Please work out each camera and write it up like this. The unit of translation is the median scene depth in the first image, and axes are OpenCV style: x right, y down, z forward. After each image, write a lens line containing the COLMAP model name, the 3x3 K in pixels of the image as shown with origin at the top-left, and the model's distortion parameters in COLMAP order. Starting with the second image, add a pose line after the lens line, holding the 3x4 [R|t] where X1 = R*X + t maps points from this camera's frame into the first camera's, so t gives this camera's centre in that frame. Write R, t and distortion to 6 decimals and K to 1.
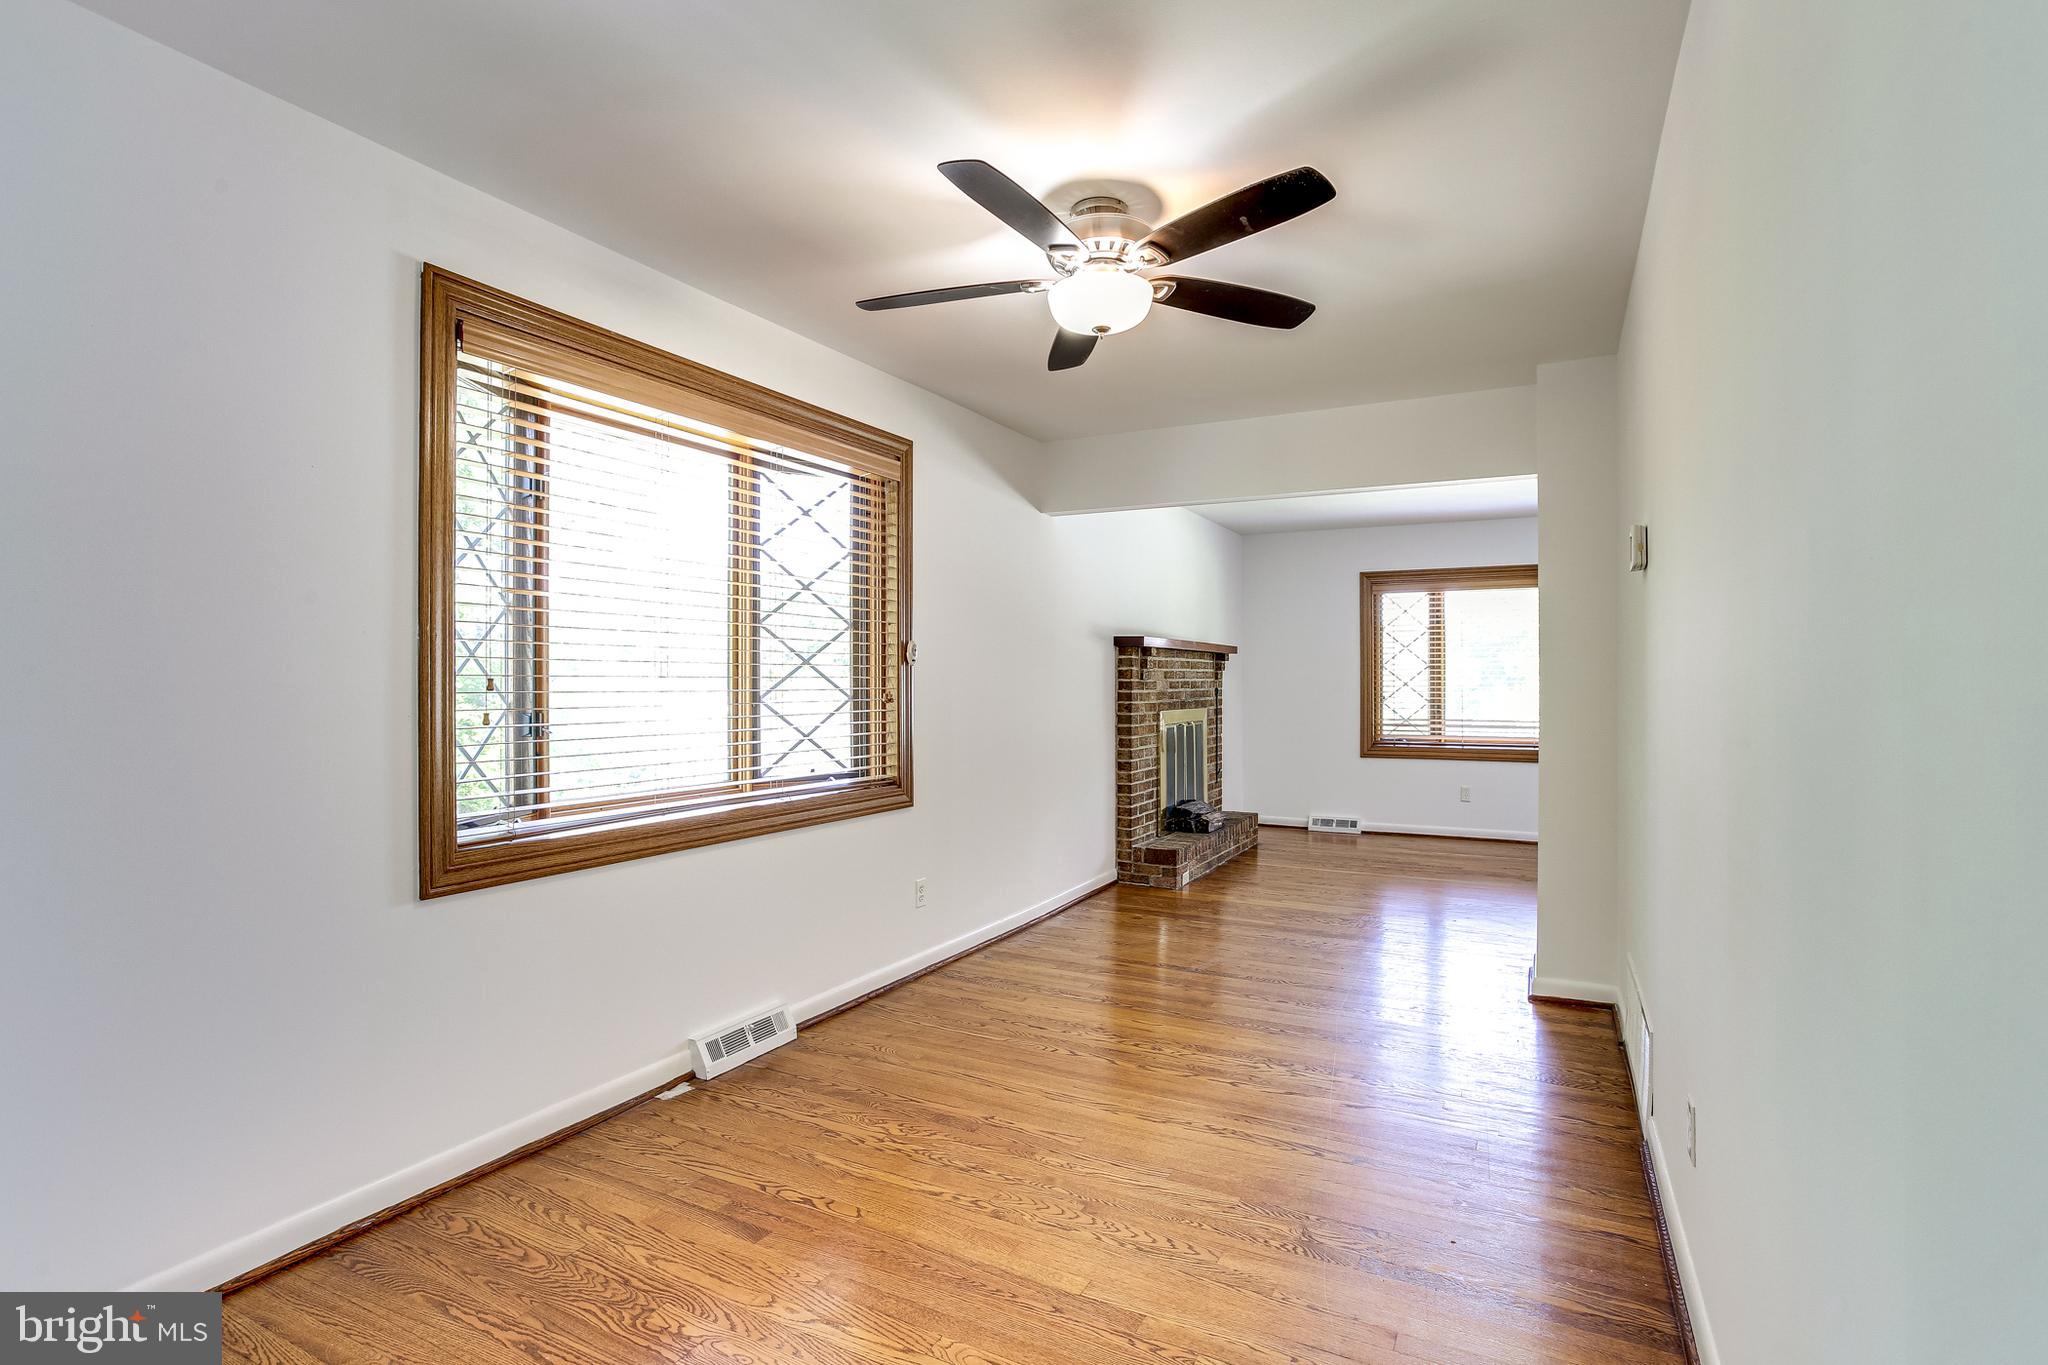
lens RADIAL K [[1006.7, 0, 1032.7], [0, 1006.7, 685.4], [0, 0, 1]] dist [-0.041044, 0.017670]
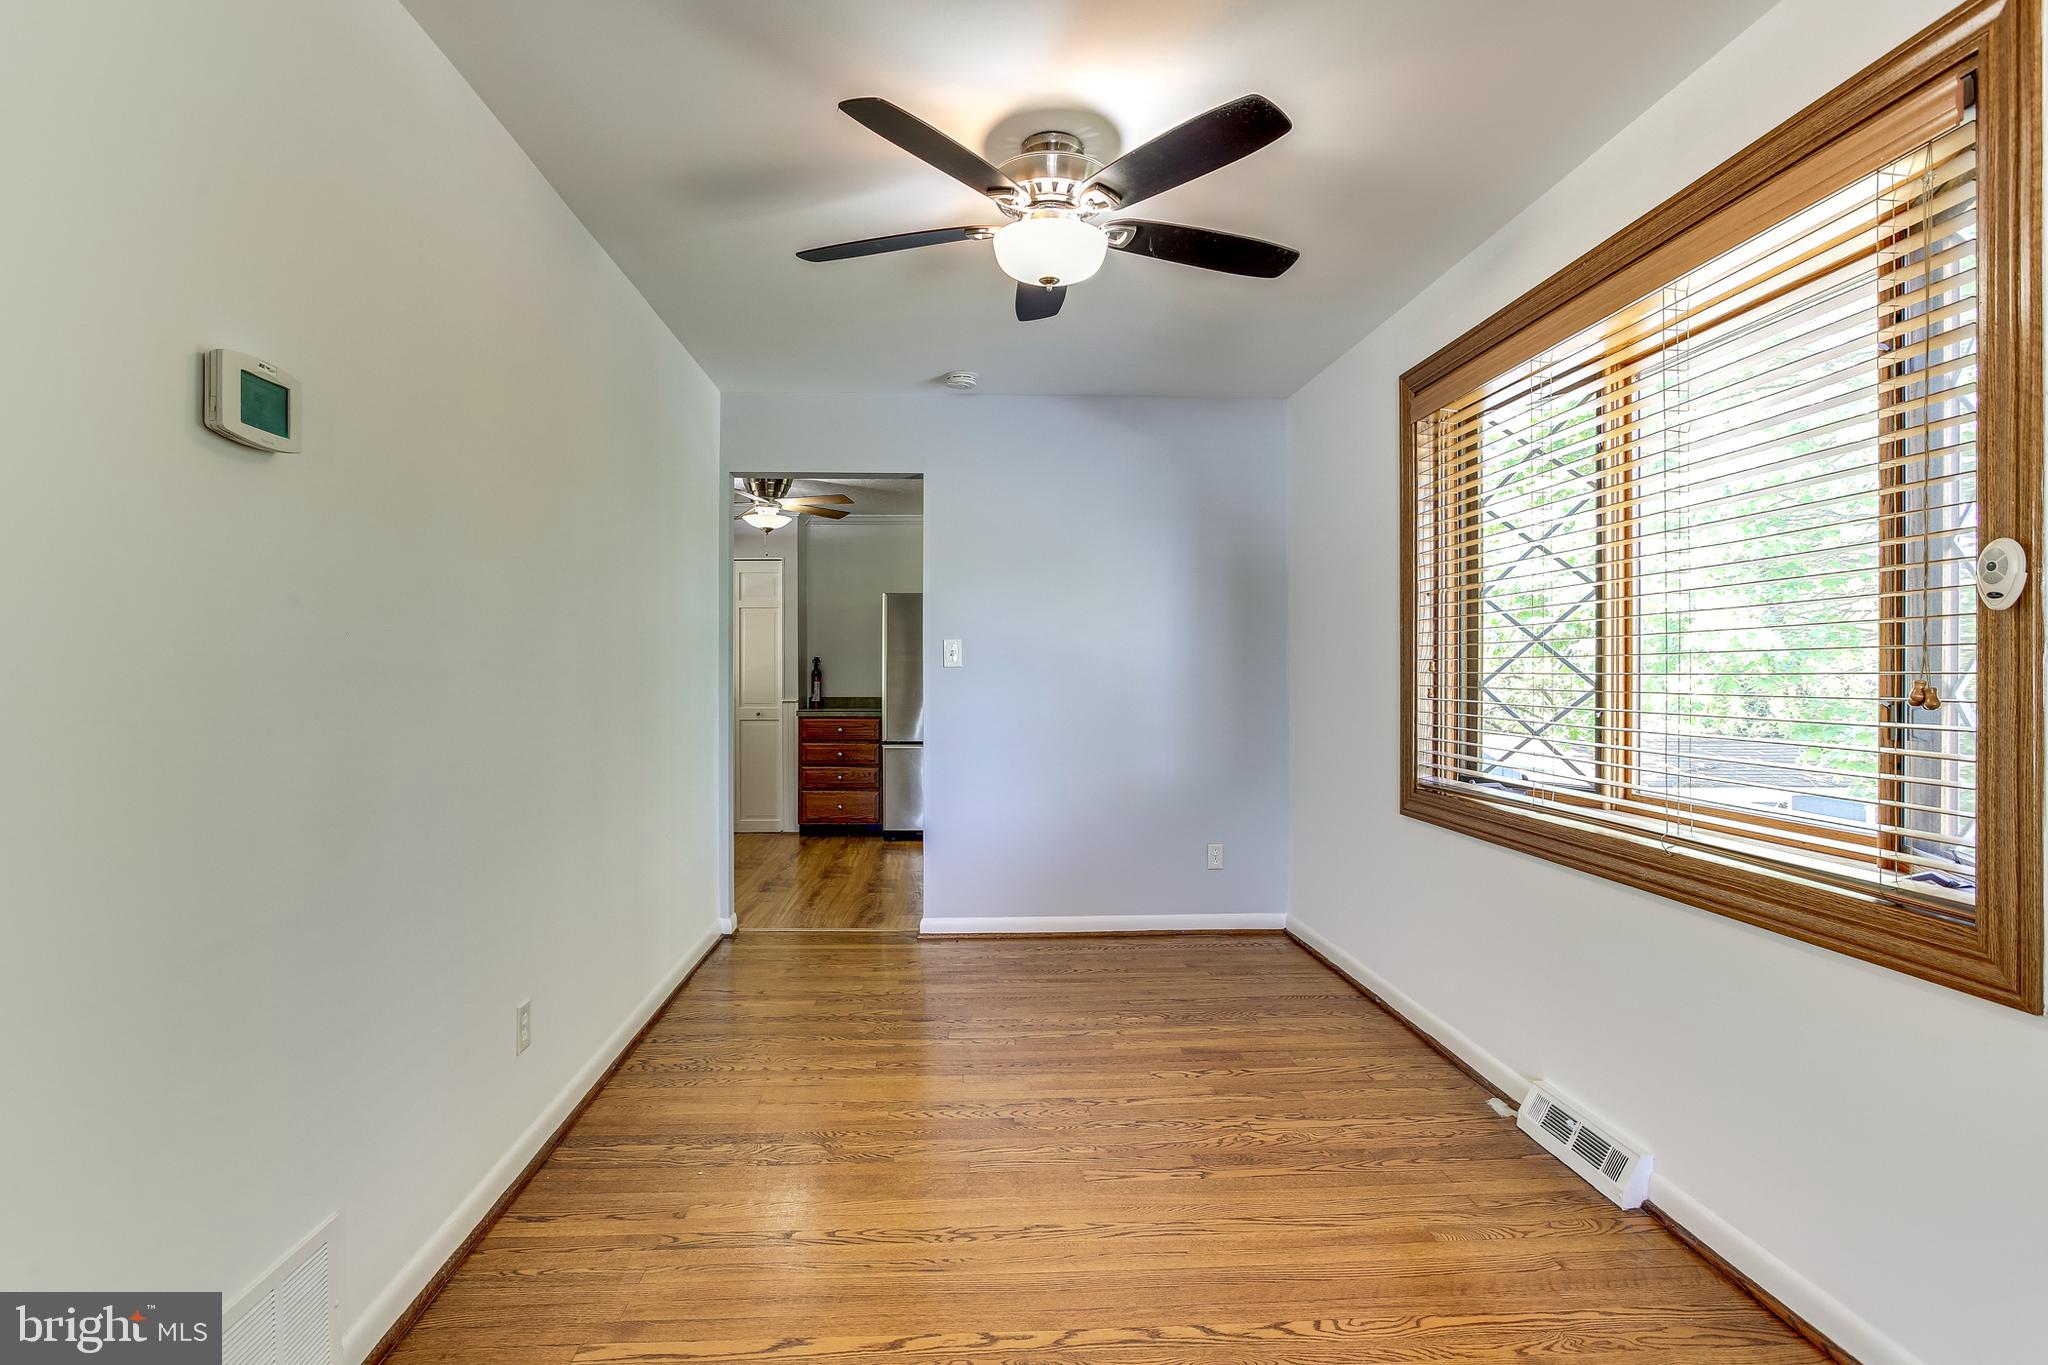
lens RADIAL K [[1006.7, 0, 990.0], [0, 1006.7, 678.8], [0, 0, 1]] dist [-0.041044, 0.017670]
pose [[-0.869479, 0.012092, -0.493821, 0.428825], [0.008332, 0.999917, 0.009814, -0.002009], [0.493899, 0.004419, -0.869508, 1.328475]]
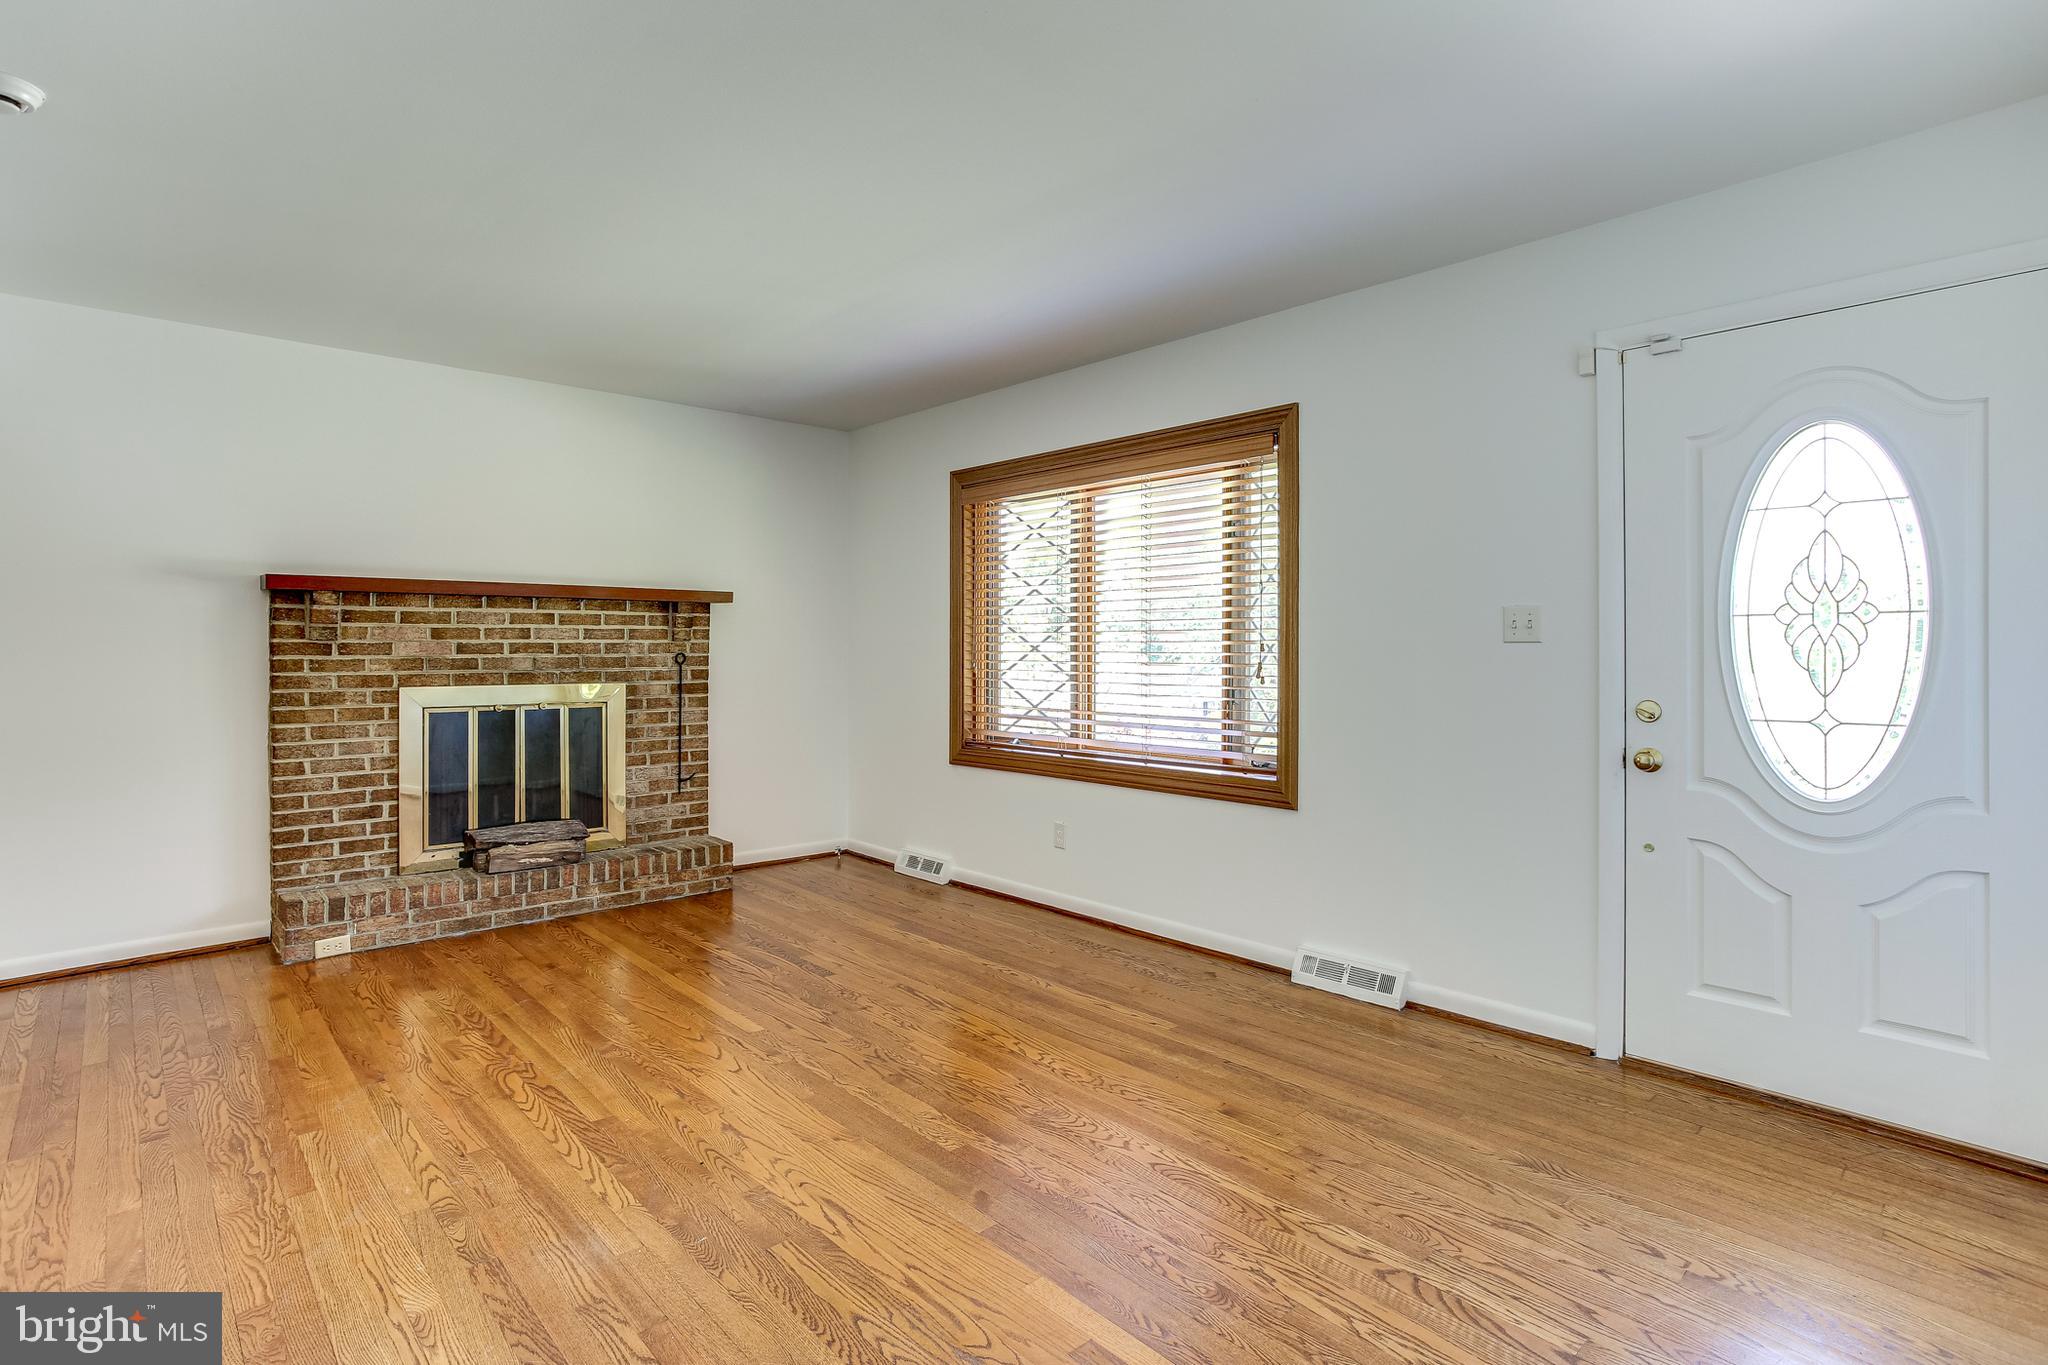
lens RADIAL K [[1006.7, 0, 1017.5], [0, 1006.7, 656.3], [0, 0, 1]] dist [-0.041044, 0.017670]
pose [[0.937083, 0.008252, -0.349009, 1.364931], [-0.005294, 0.999942, 0.009427, -0.006777], [0.349067, -0.006986, 0.937072, 0.972429]]
